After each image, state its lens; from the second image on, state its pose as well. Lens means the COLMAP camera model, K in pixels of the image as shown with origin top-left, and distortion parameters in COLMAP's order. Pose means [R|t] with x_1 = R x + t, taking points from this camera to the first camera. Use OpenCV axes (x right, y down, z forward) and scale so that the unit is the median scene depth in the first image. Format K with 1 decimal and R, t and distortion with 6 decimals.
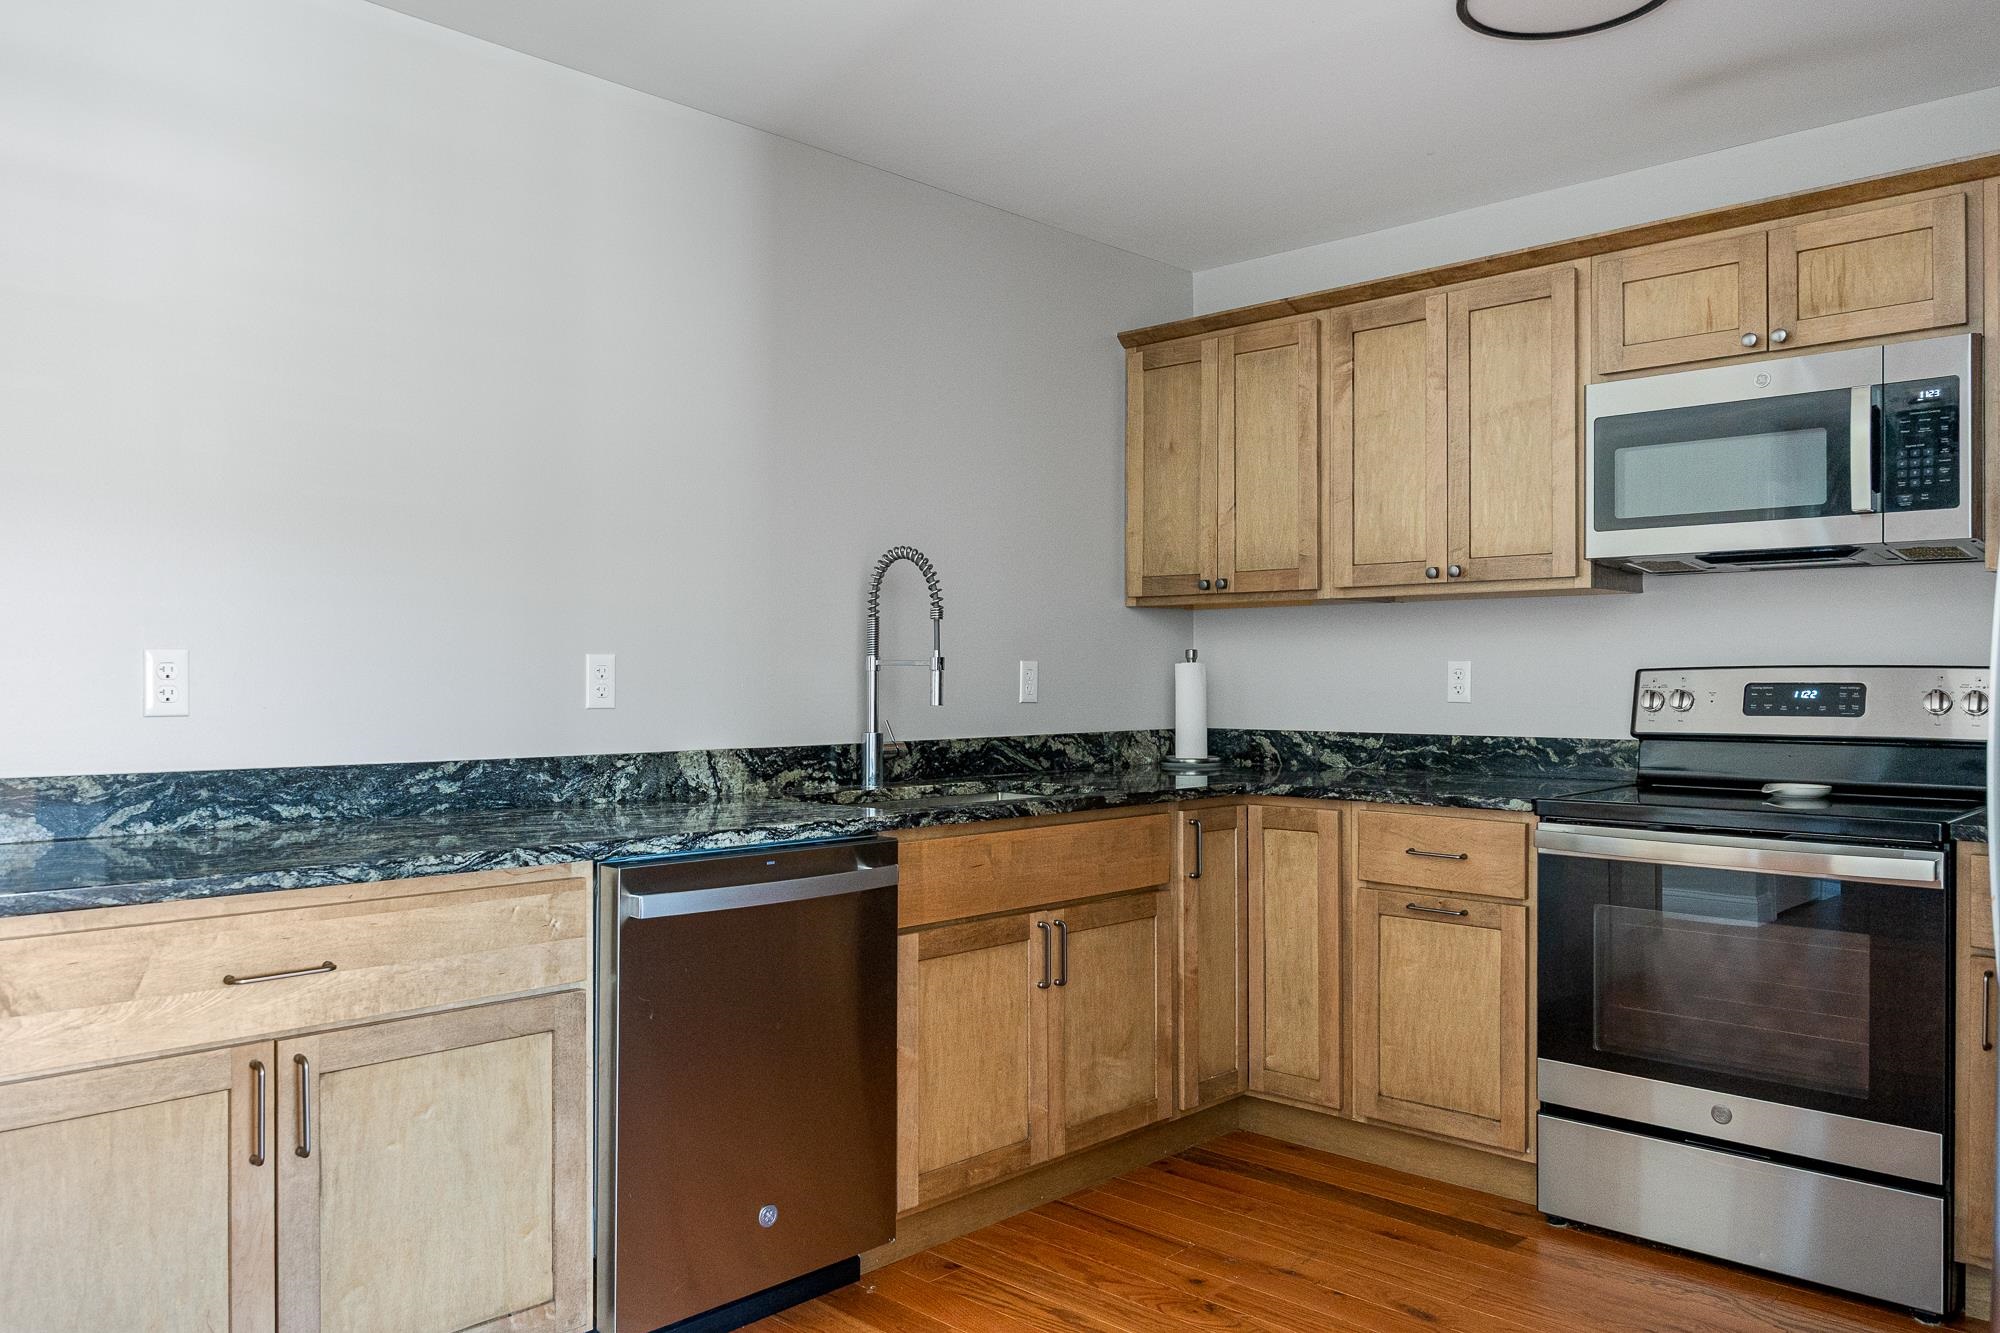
lens RADIAL K [[1466.5, 0, 1007.3], [0, 1466.5, 676.9], [0, 0, 1]] dist [-0.010238, 0.002504]
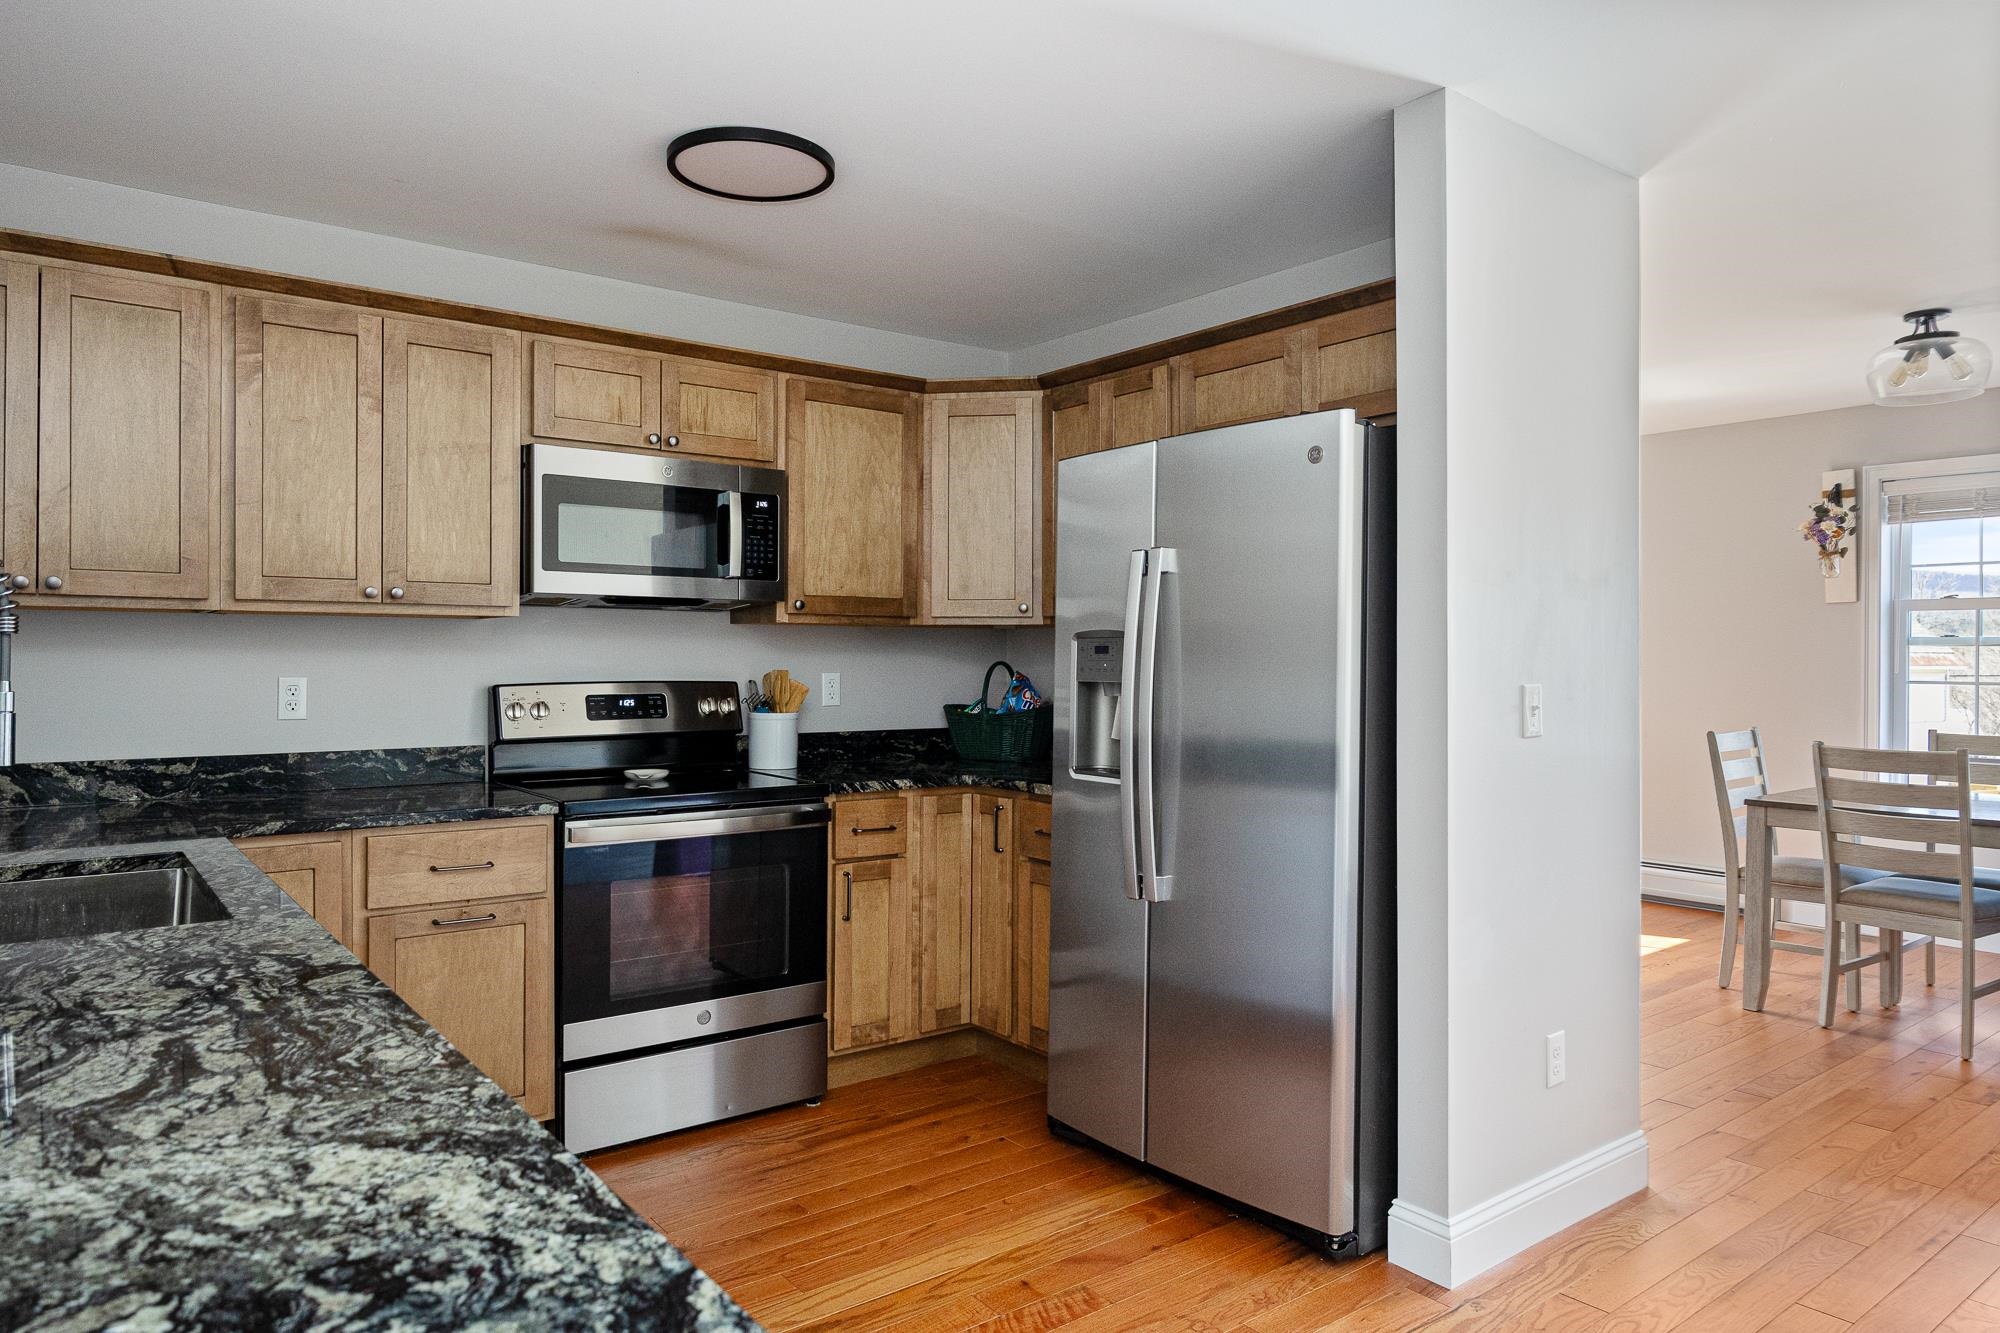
lens RADIAL K [[1264.5, 0, 1000.0], [0, 1264.5, 666.5], [0, 0, 1]] dist [-0.004060, -0.000381]
pose [[0.147195, -0.006373, 0.989087, -0.551688], [-0.003216, 0.999971, 0.006922, -0.030590], [-0.989102, -0.004200, 0.147170, 0.491478]]
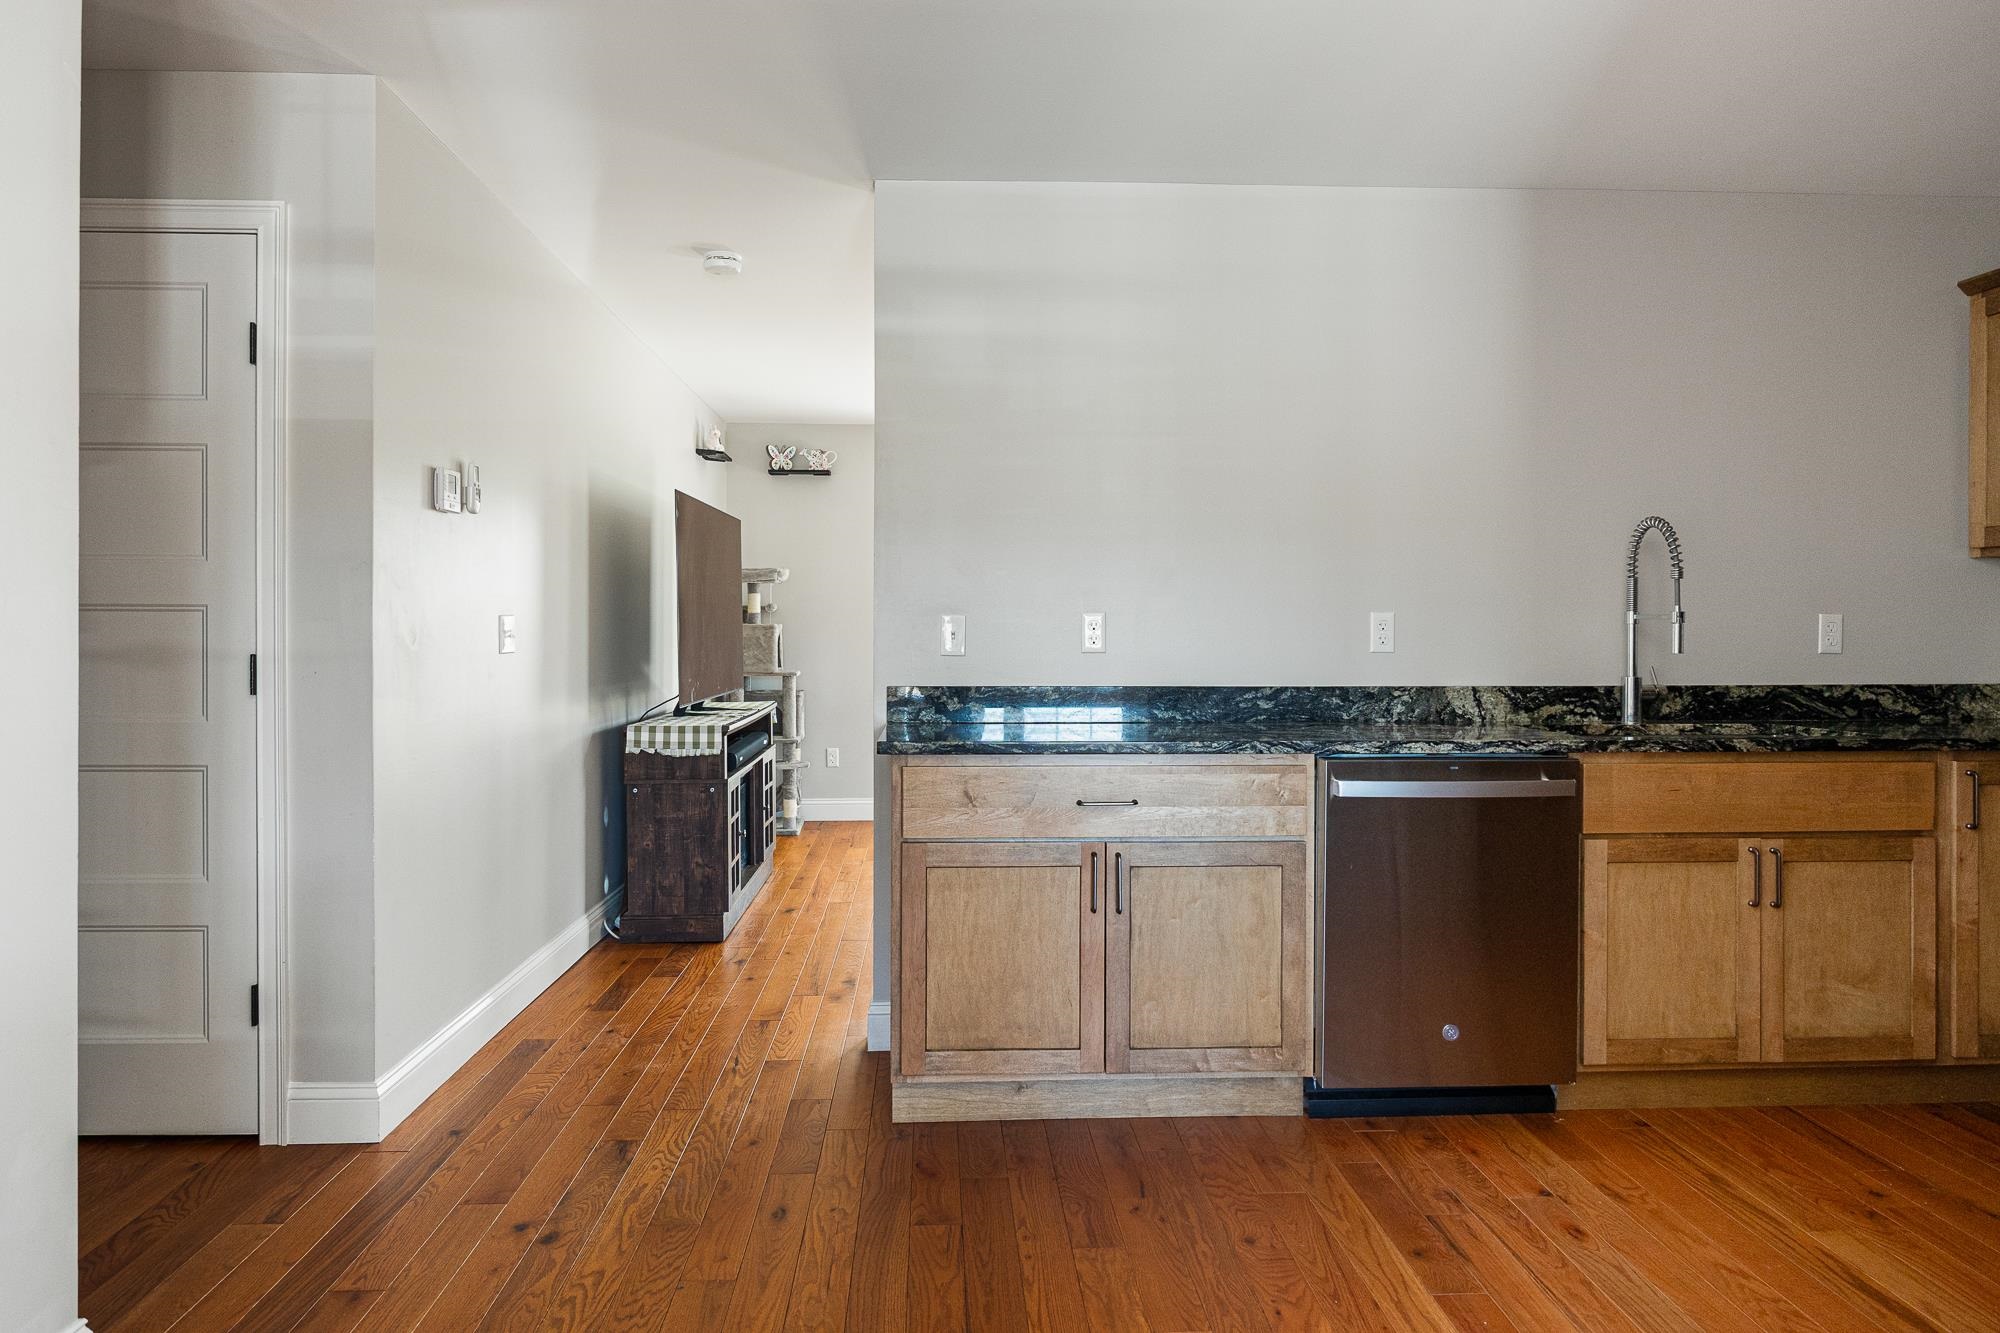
lens RADIAL K [[1298.1, 0, 995.7], [0, 1298.1, 641.2], [0, 0, 1]] dist [0.000473, -0.000135]
pose [[0.725285, 0.004498, -0.688434, 0.272445], [-0.000012, 0.999979, 0.006521, 0.003159], [0.688449, -0.004721, 0.725270, -0.110707]]
